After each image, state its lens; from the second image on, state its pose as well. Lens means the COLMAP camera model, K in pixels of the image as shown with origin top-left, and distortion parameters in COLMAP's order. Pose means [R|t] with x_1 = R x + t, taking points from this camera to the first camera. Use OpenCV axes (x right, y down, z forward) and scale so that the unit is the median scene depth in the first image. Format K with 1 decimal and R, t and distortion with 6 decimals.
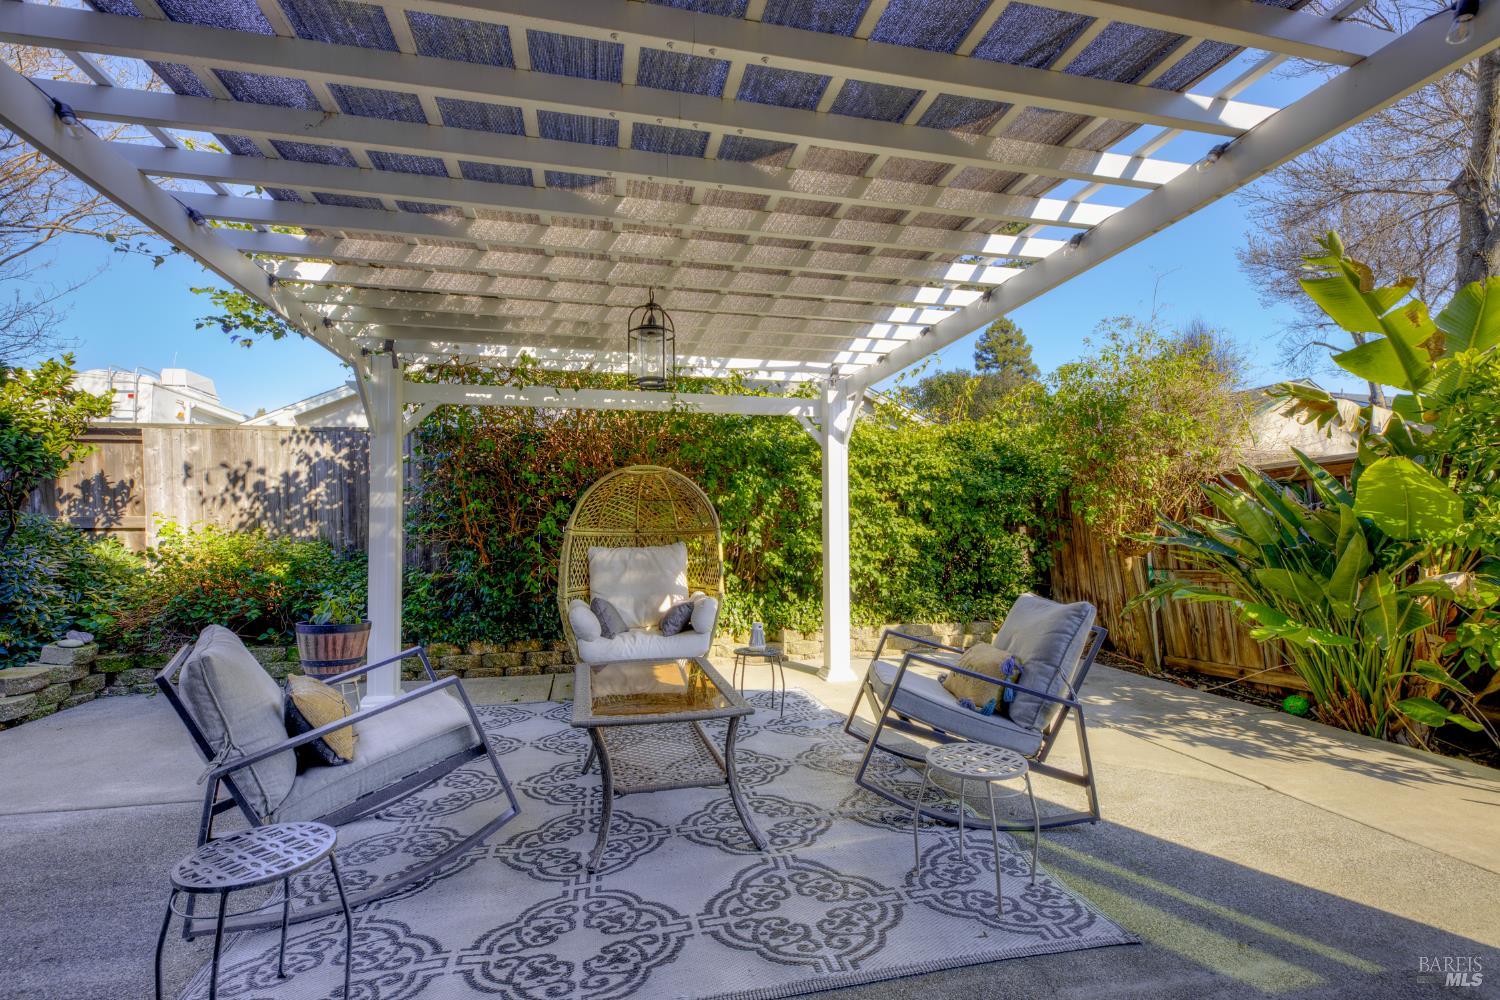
lens RADIAL K [[665.8, 0, 747.0], [0, 665.8, 496.7], [0, 0, 1]] dist [0.003109, -0.003072]
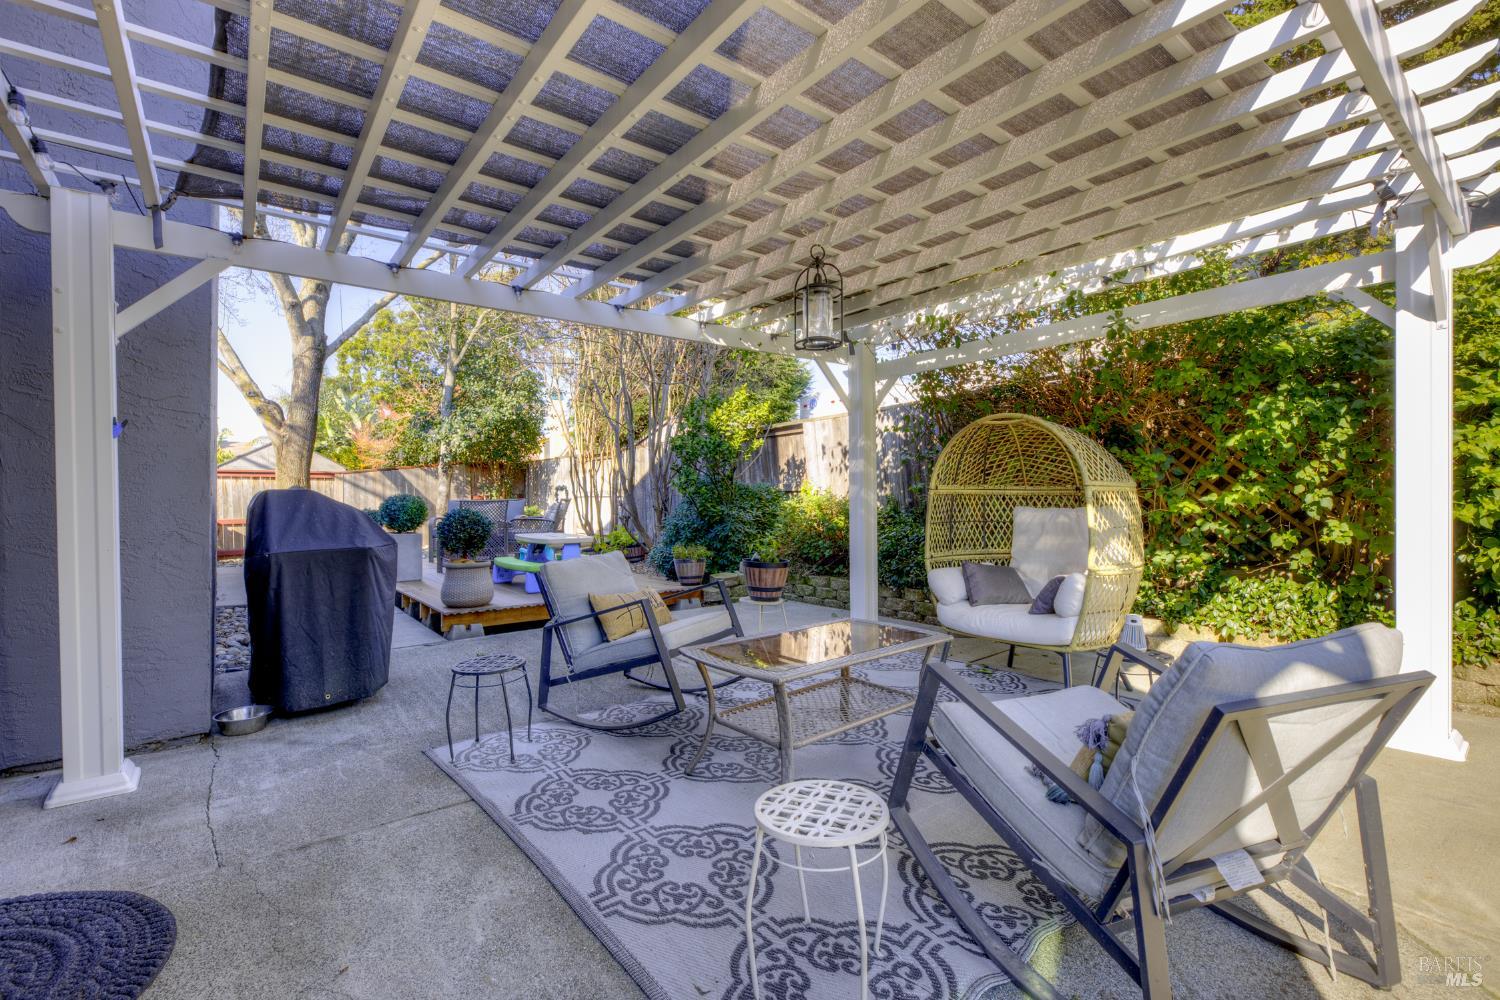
lens RADIAL K [[665.8, 0, 750.9], [0, 665.8, 503.3], [0, 0, 1]] dist [0.003109, -0.003072]
pose [[0.424355, 0.007154, -0.905468, 0.392161], [0.062915, 0.997319, 0.037365, 0.012771], [0.903307, -0.072824, 0.422767, 0.264843]]
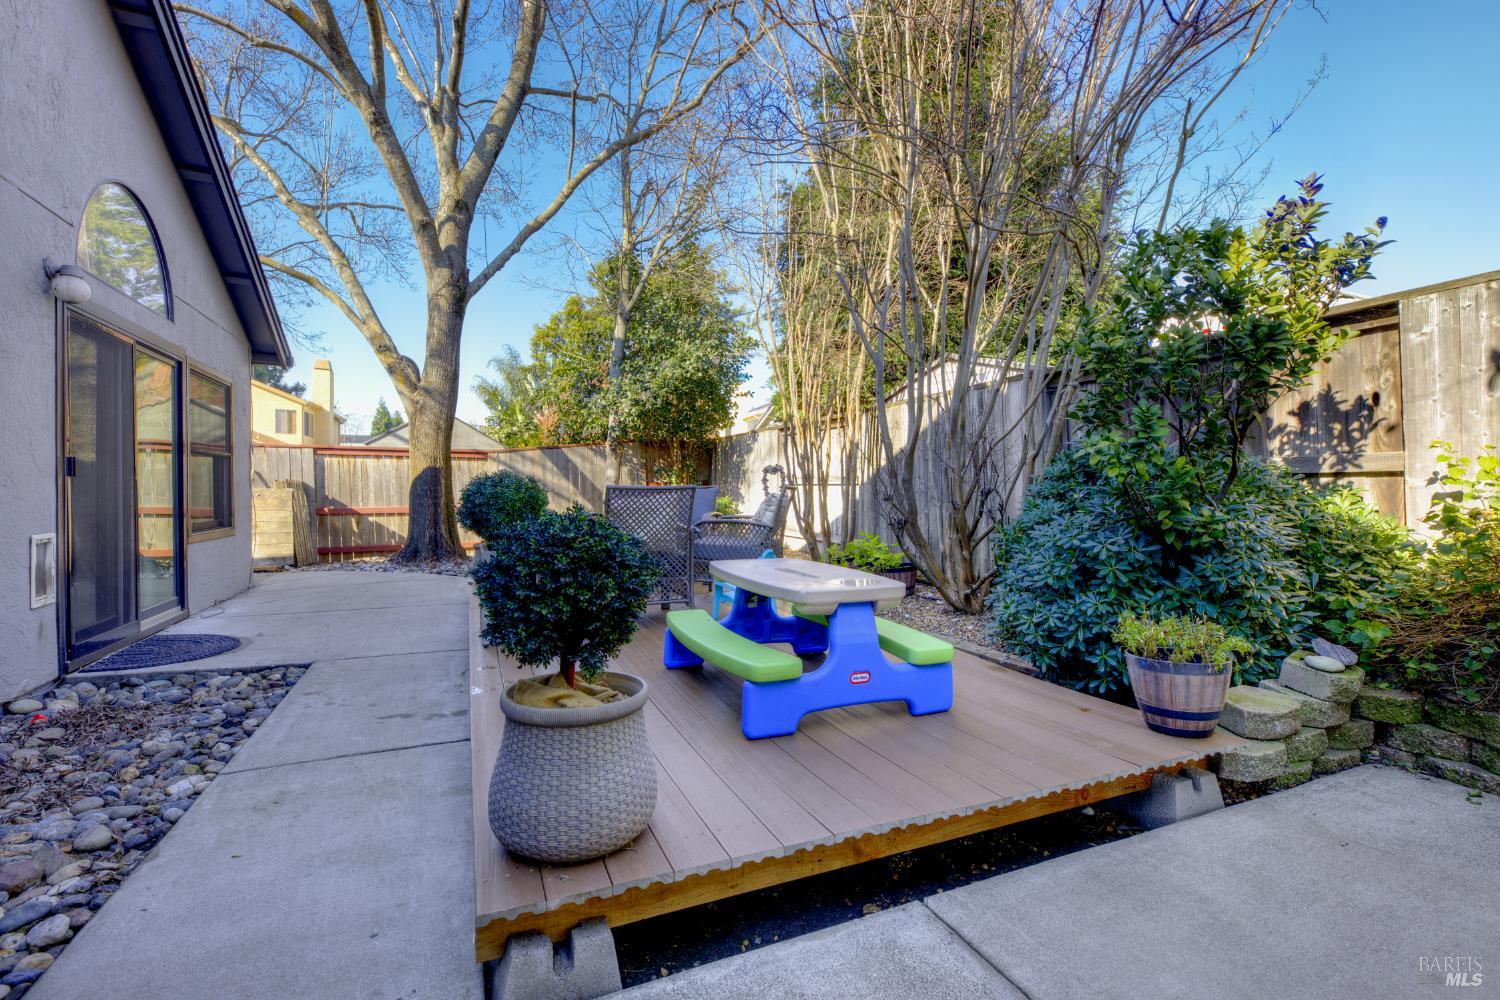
lens RADIAL K [[665.8, 0, 758.6], [0, 665.8, 516.0], [0, 0, 1]] dist [0.003109, -0.003072]
pose [[0.192641, 0.044196, -0.980274, -0.445045], [0.056479, 0.996830, 0.056041, 0.021588], [0.979643, -0.066160, 0.189534, 0.331208]]
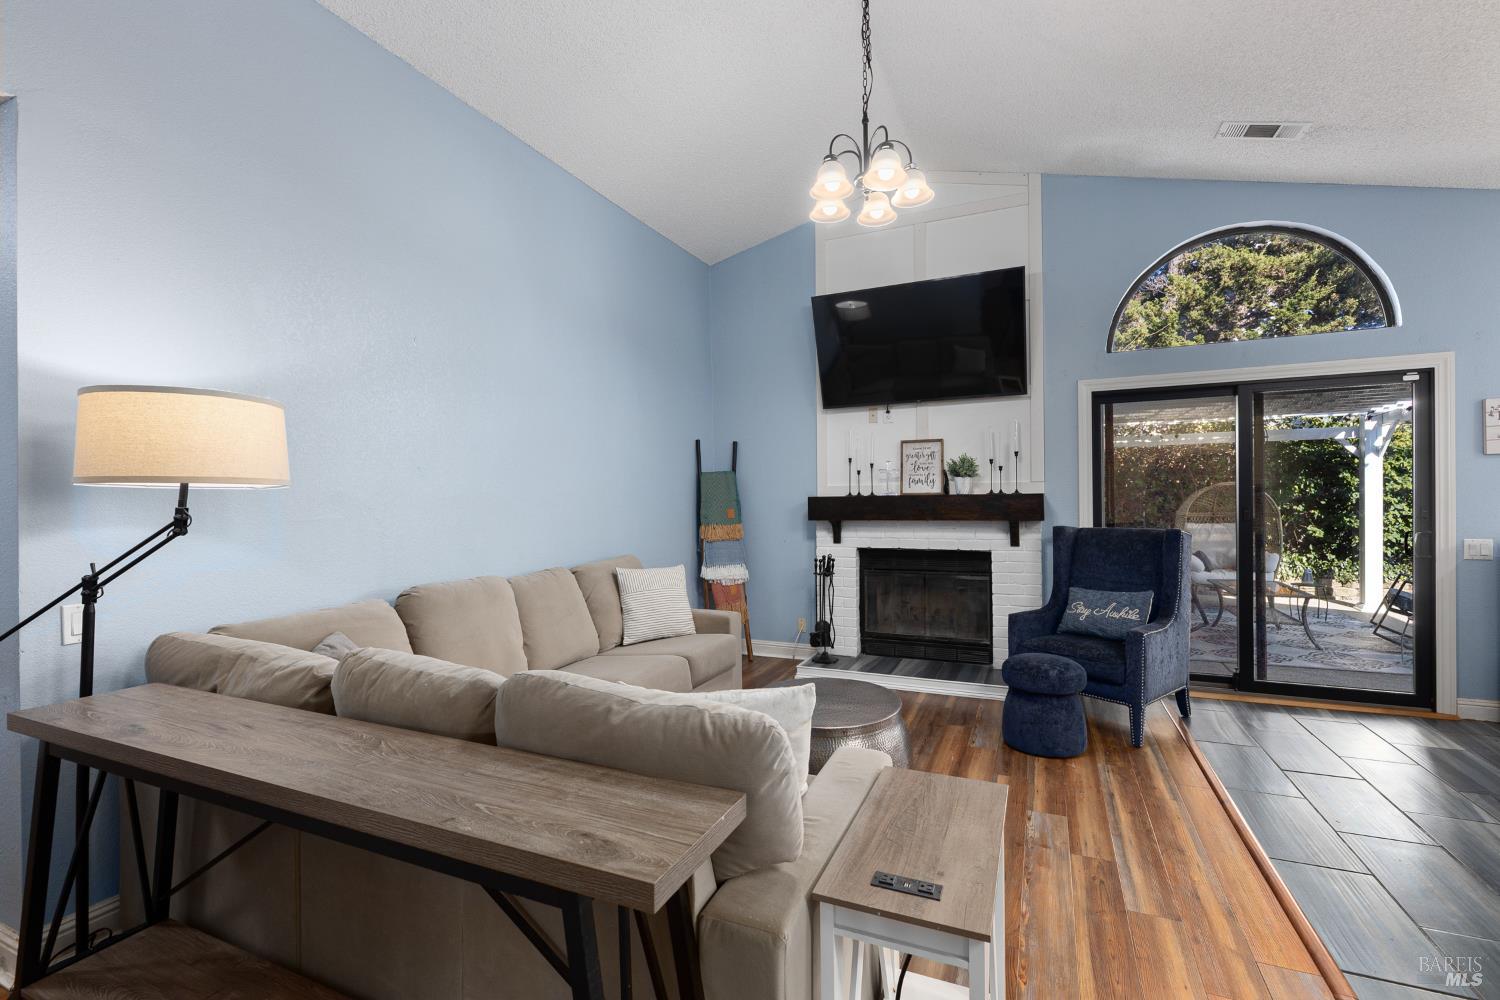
lens RADIAL K [[665.8, 0, 760.7], [0, 665.8, 503.8], [0, 0, 1]] dist [0.003109, -0.003072]
pose [[0.808602, 0.006741, -0.588317, -0.096819], [0.041303, 0.996817, 0.068191, -0.132134], [0.586904, -0.079439, 0.805750, -1.015179]]
